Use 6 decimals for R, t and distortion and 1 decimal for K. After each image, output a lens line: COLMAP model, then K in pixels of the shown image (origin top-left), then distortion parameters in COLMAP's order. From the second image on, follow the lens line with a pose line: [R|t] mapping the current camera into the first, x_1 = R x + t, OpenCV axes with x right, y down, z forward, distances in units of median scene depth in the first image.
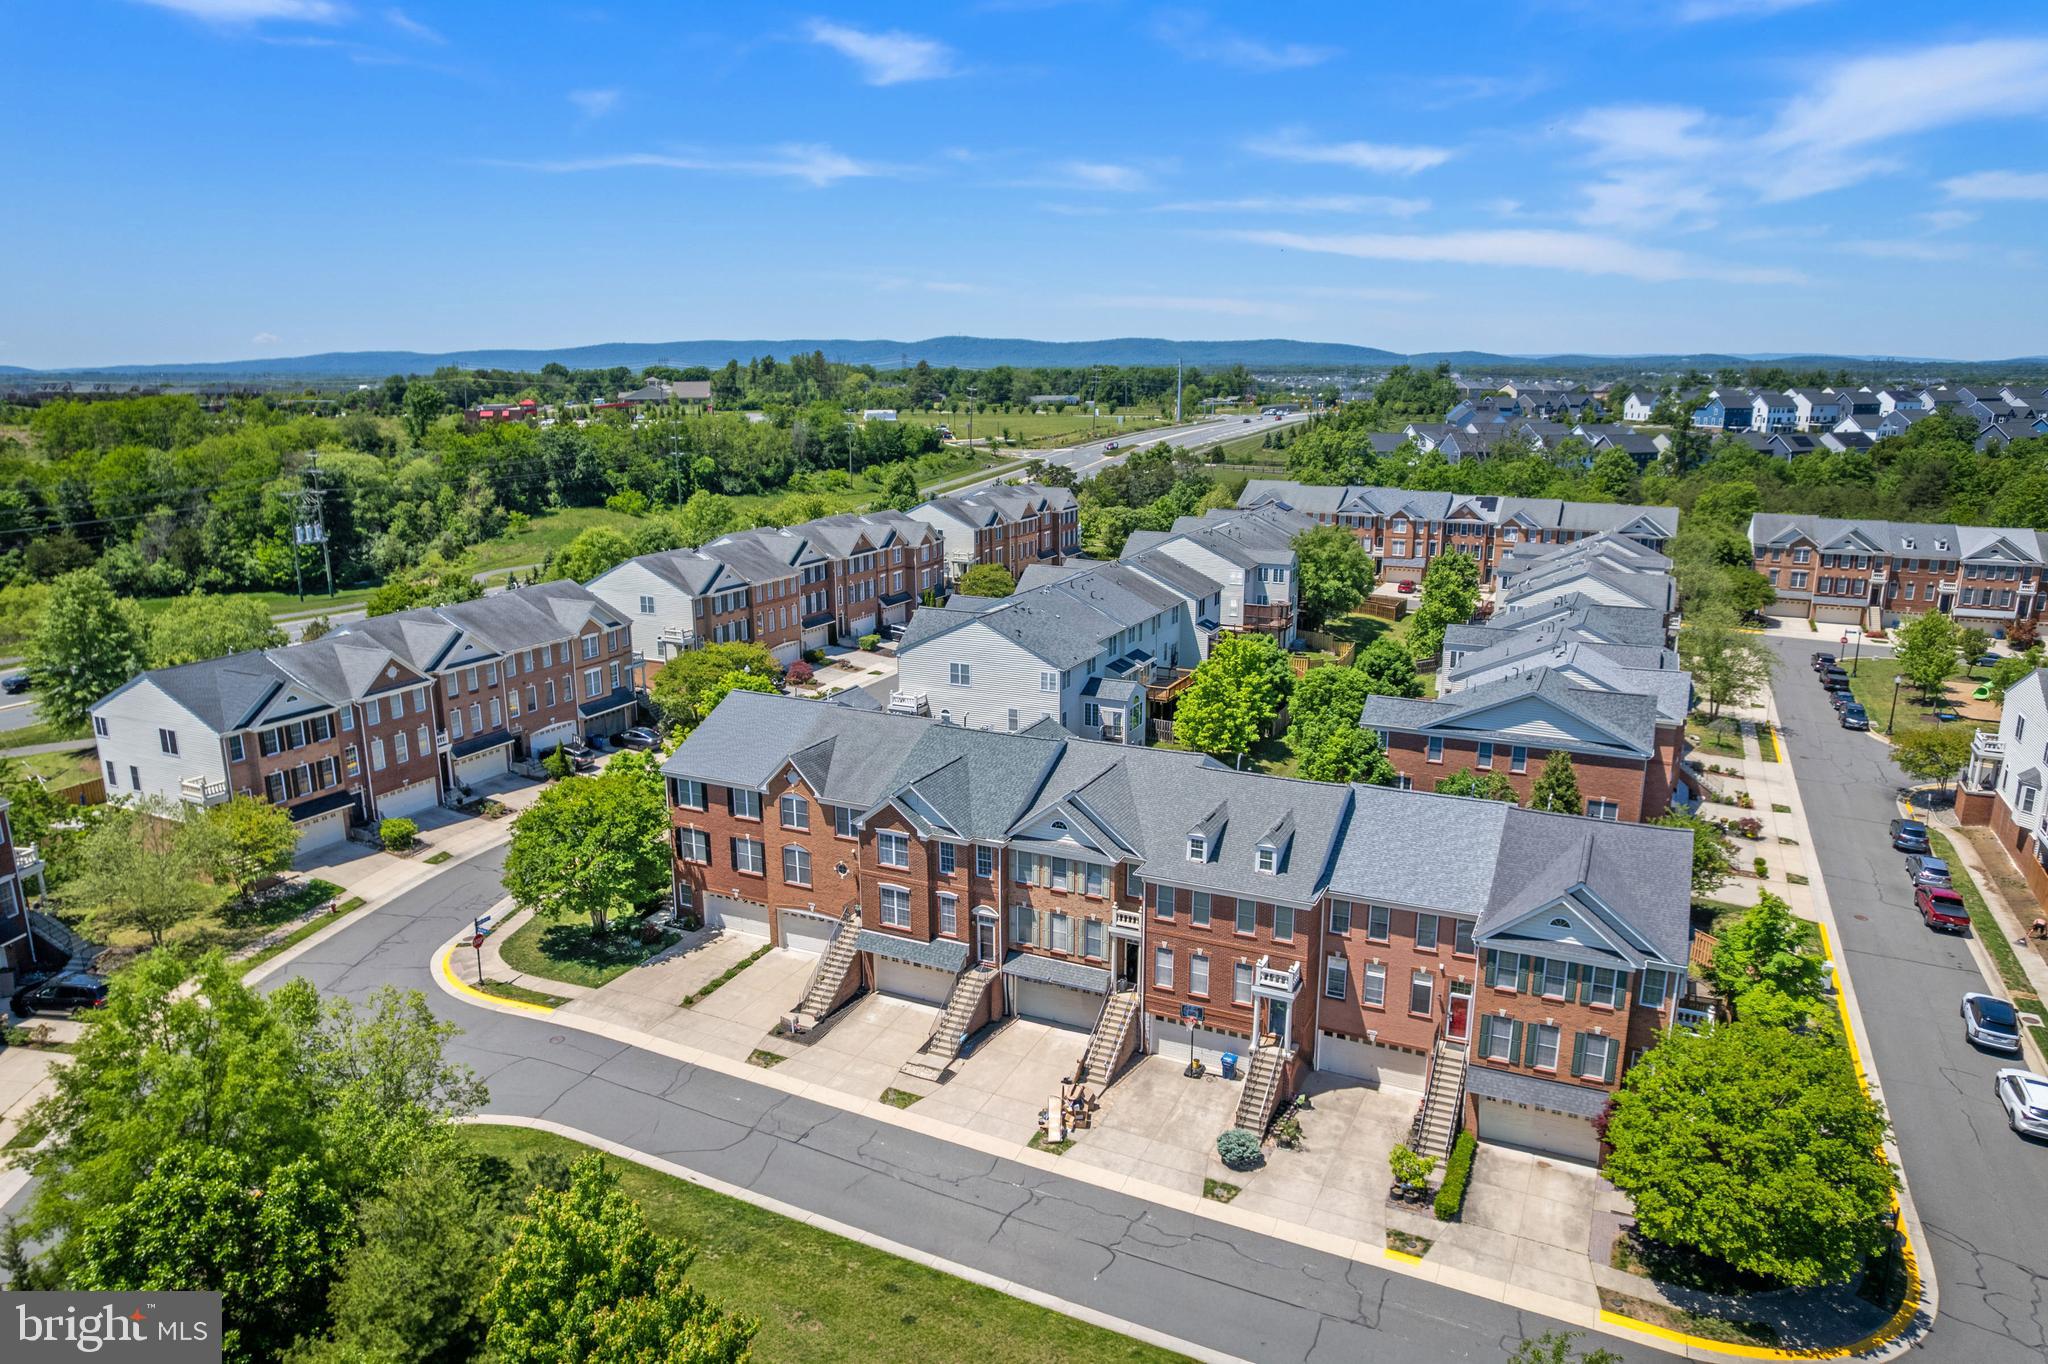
lens RADIAL K [[1317.4, 0, 1018.5], [0, 1317.4, 698.2], [0, 0, 1]] dist [-0.064947, 0.054499]
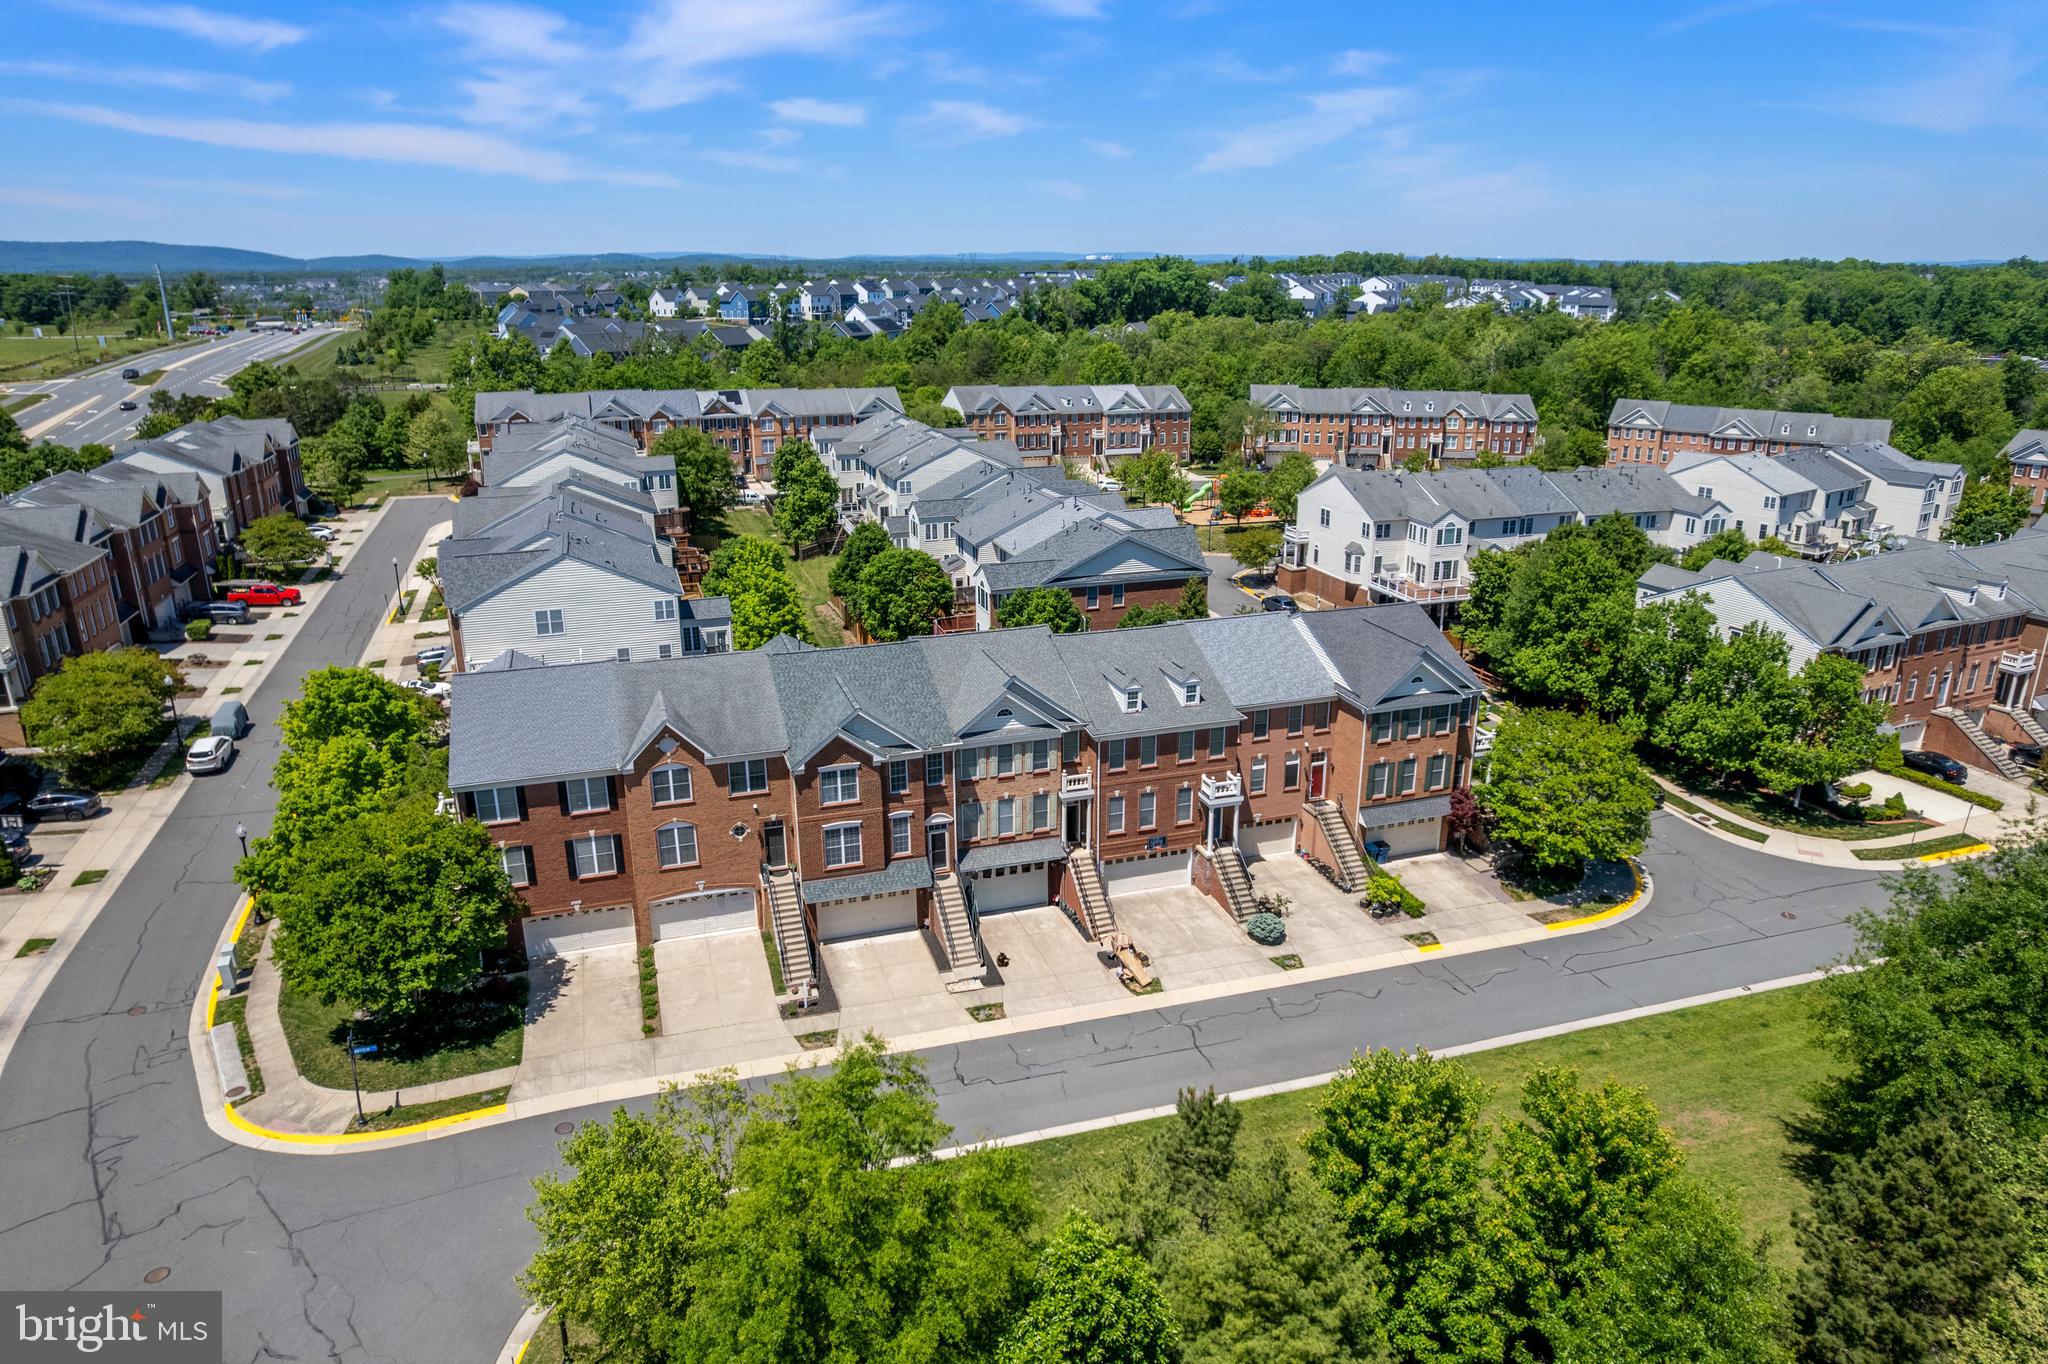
lens RADIAL K [[1317.4, 0, 1030.5], [0, 1317.4, 674.3], [0, 0, 1]] dist [-0.064947, 0.054499]
pose [[0.715124, -0.208730, 0.667105, -0.567480], [0.172937, 0.977537, 0.120476, -0.047607], [-0.677267, 0.029211, 0.735157, 0.206540]]
